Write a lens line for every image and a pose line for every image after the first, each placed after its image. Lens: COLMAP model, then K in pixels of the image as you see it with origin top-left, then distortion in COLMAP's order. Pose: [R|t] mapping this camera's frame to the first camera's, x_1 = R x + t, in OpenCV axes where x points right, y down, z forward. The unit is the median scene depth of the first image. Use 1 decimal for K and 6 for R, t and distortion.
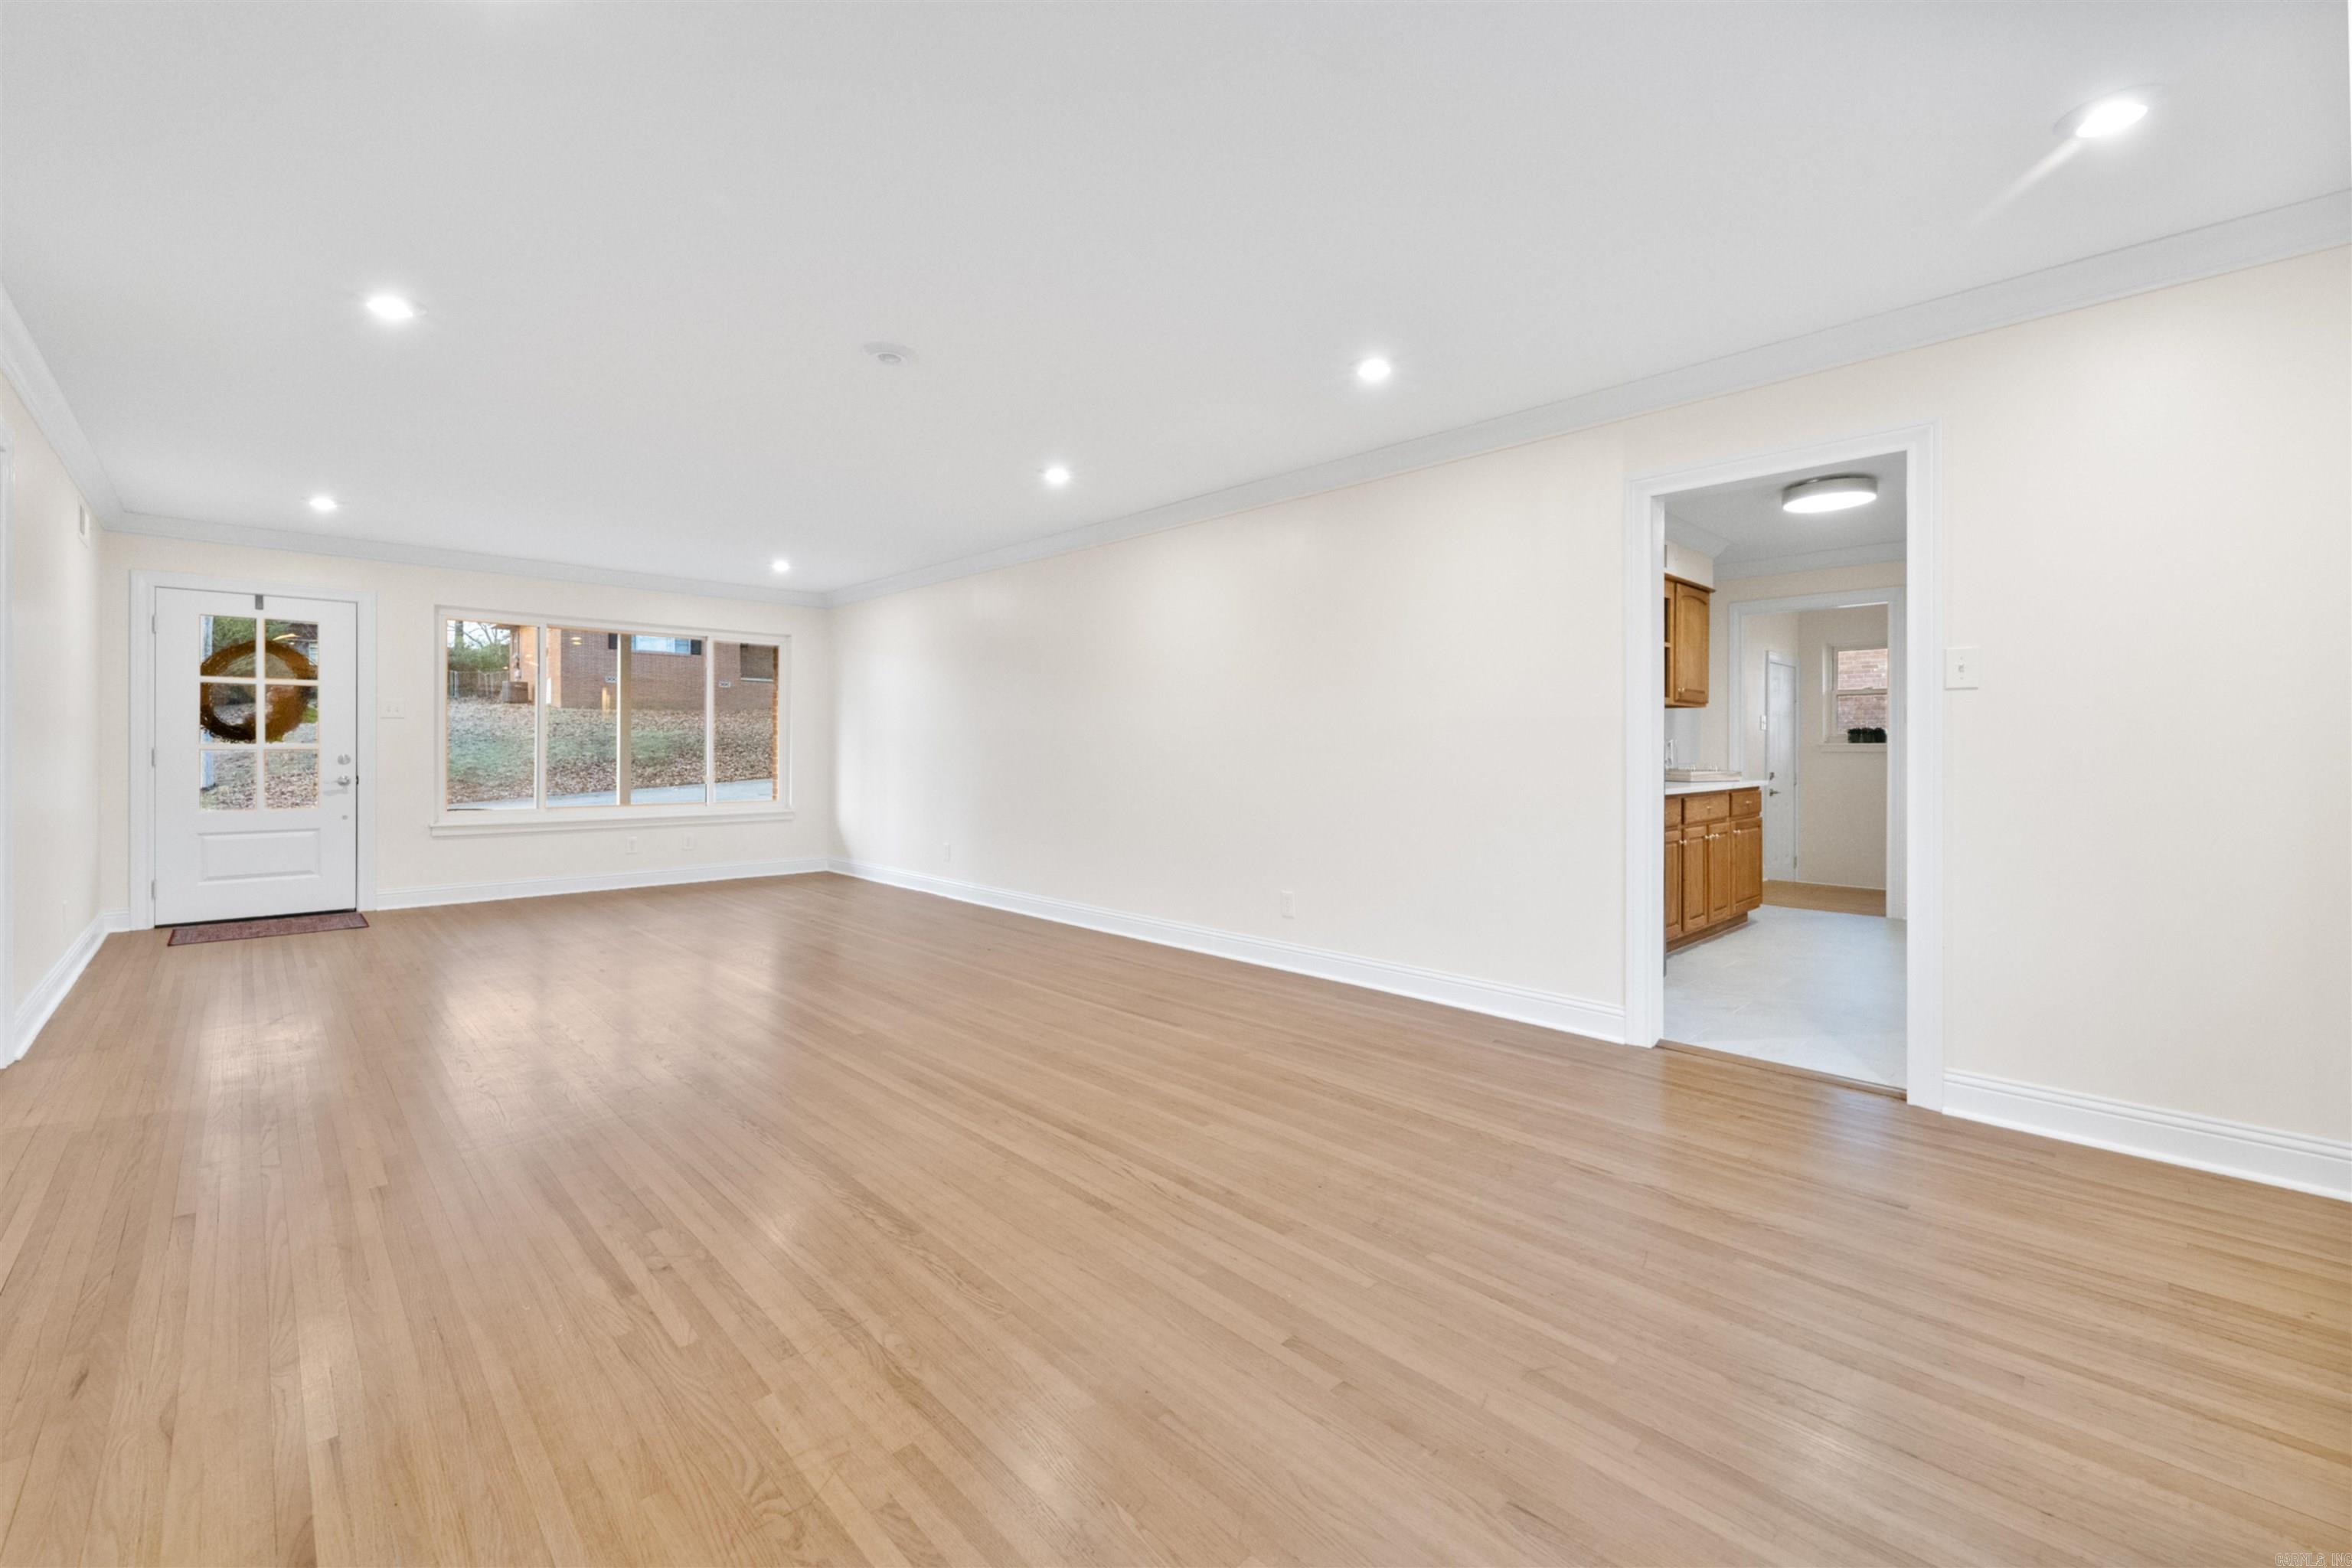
lens RADIAL K [[966.5, 0, 1175.3], [0, 966.5, 756.4], [0, 0, 1]] dist [-0.002446, -0.000586]
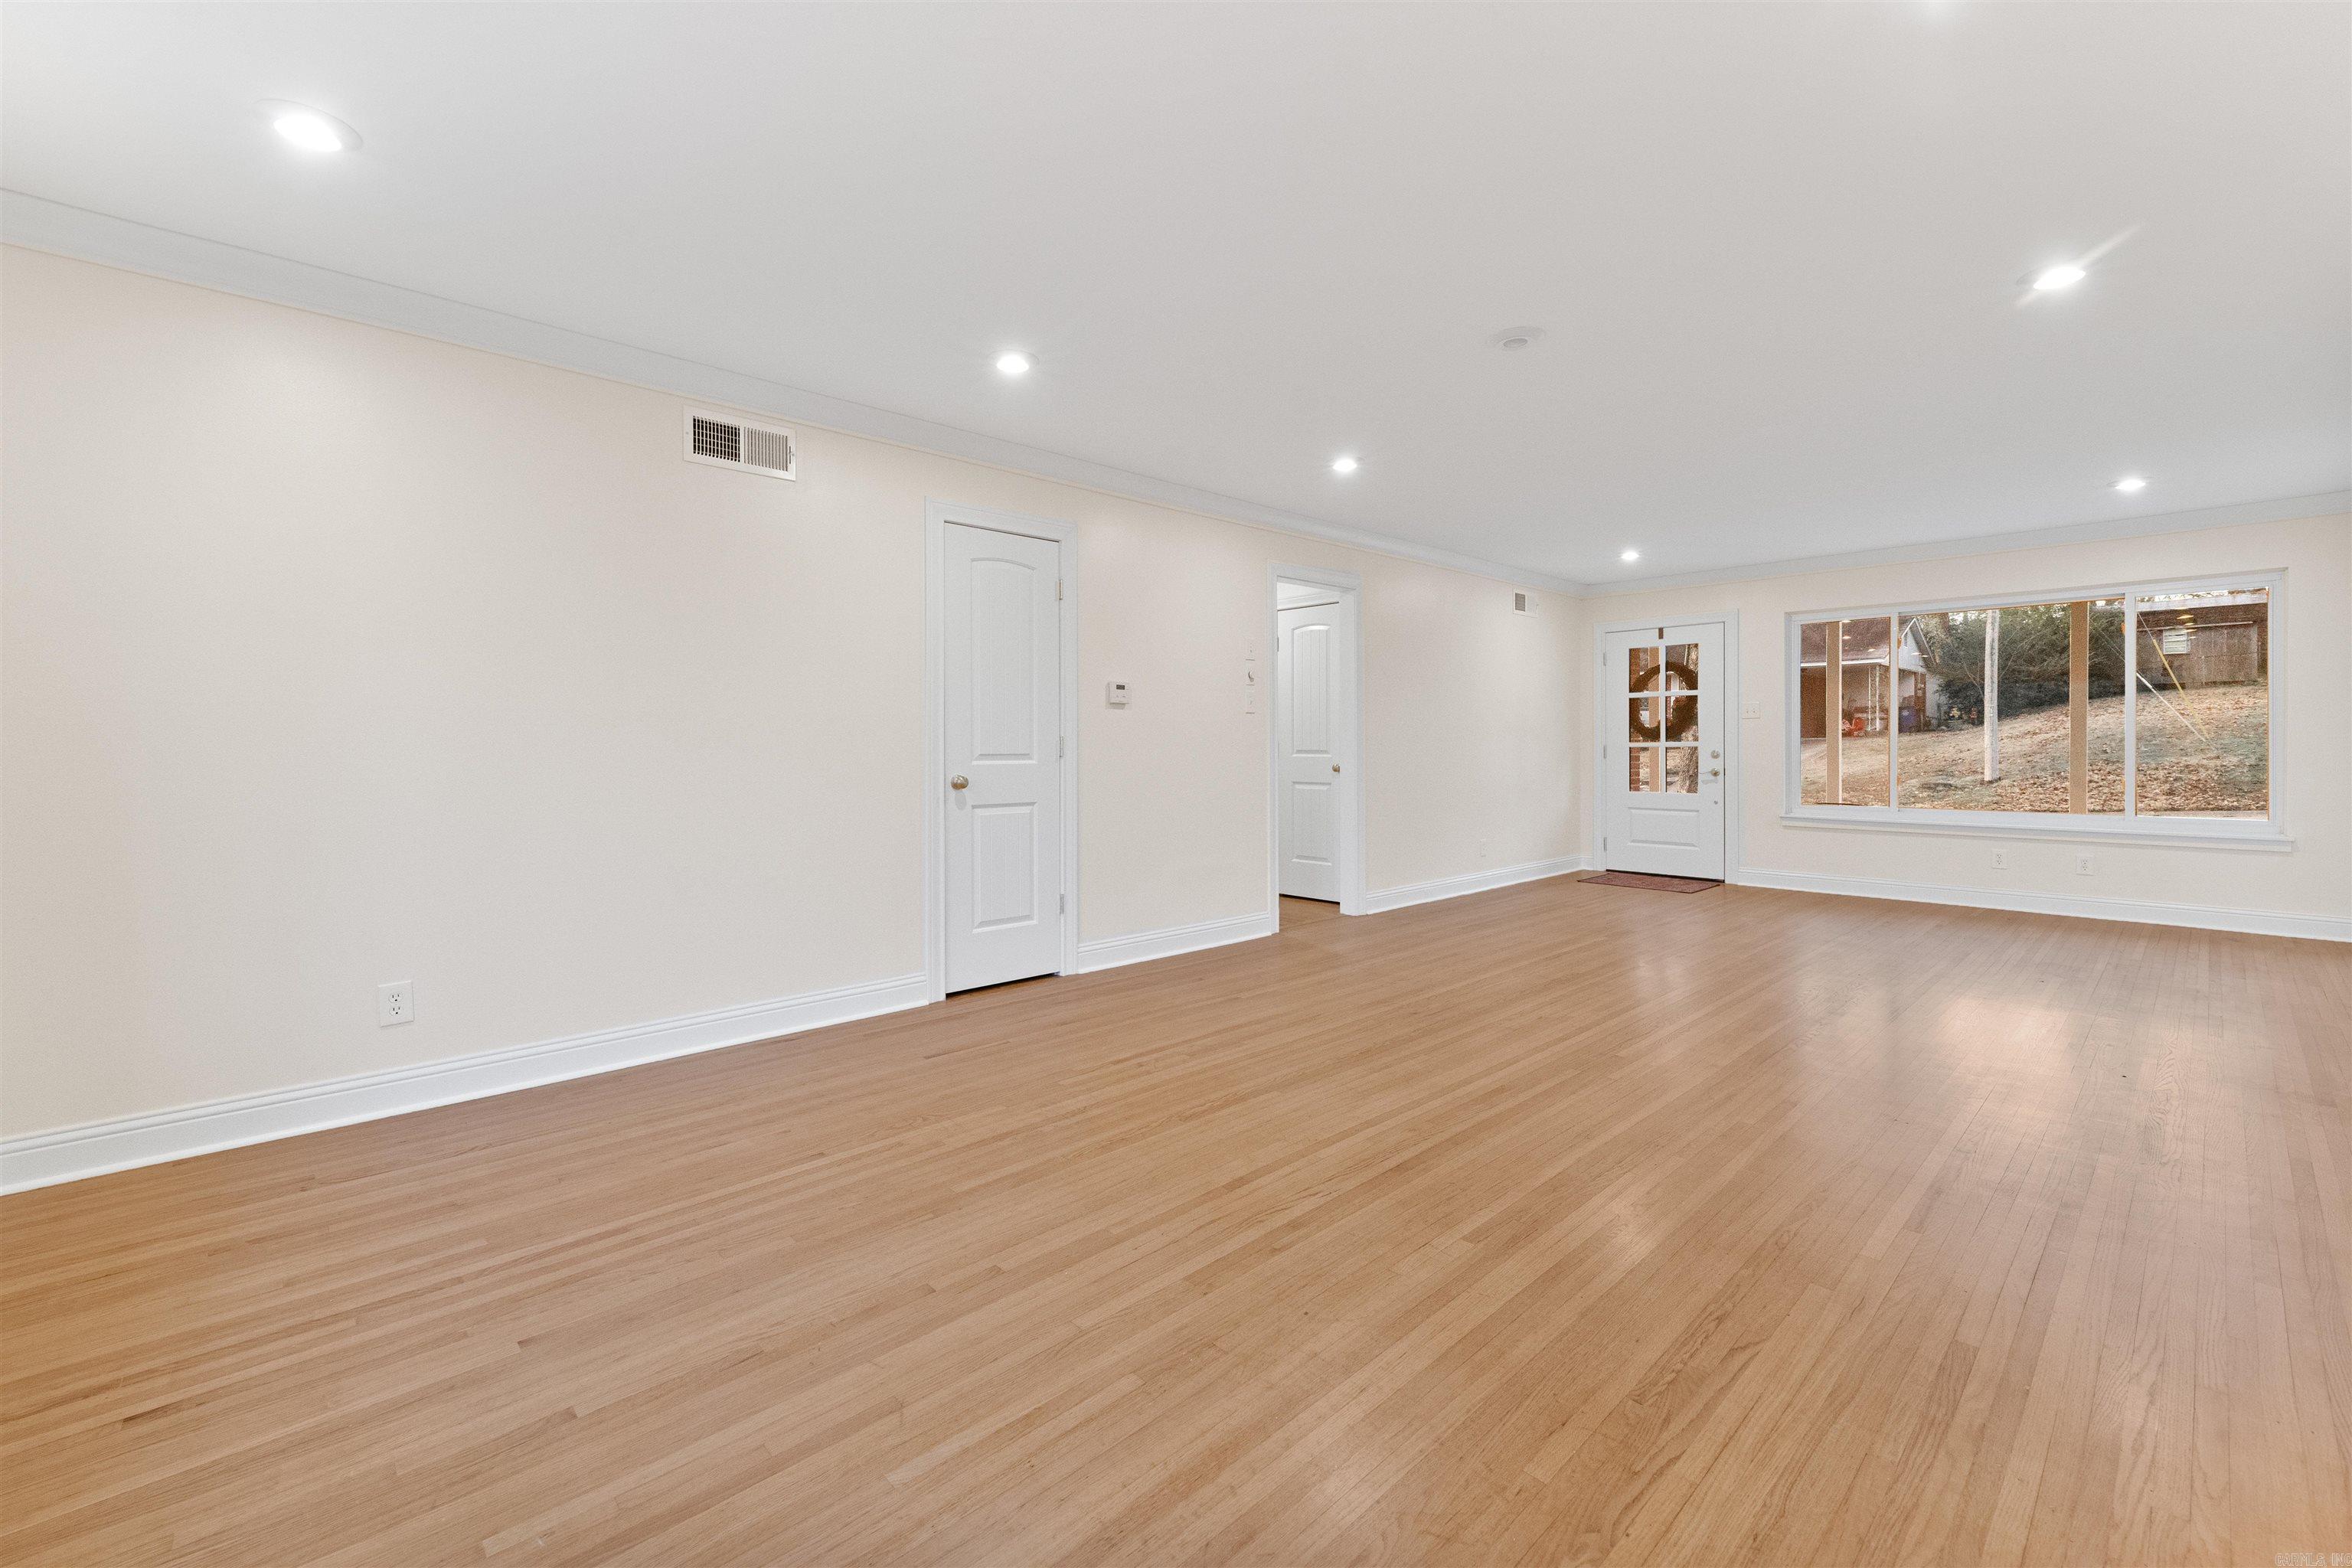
lens RADIAL K [[972.2, 0, 1184.7], [0, 972.2, 777.4], [0, 0, 1]] dist [0.001059, -0.003458]
pose [[-0.013889, 0.032100, -0.999388, 0.826112], [-0.005506, 0.999467, 0.032179, -0.009495], [0.999888, 0.005949, -0.013705, 0.817348]]
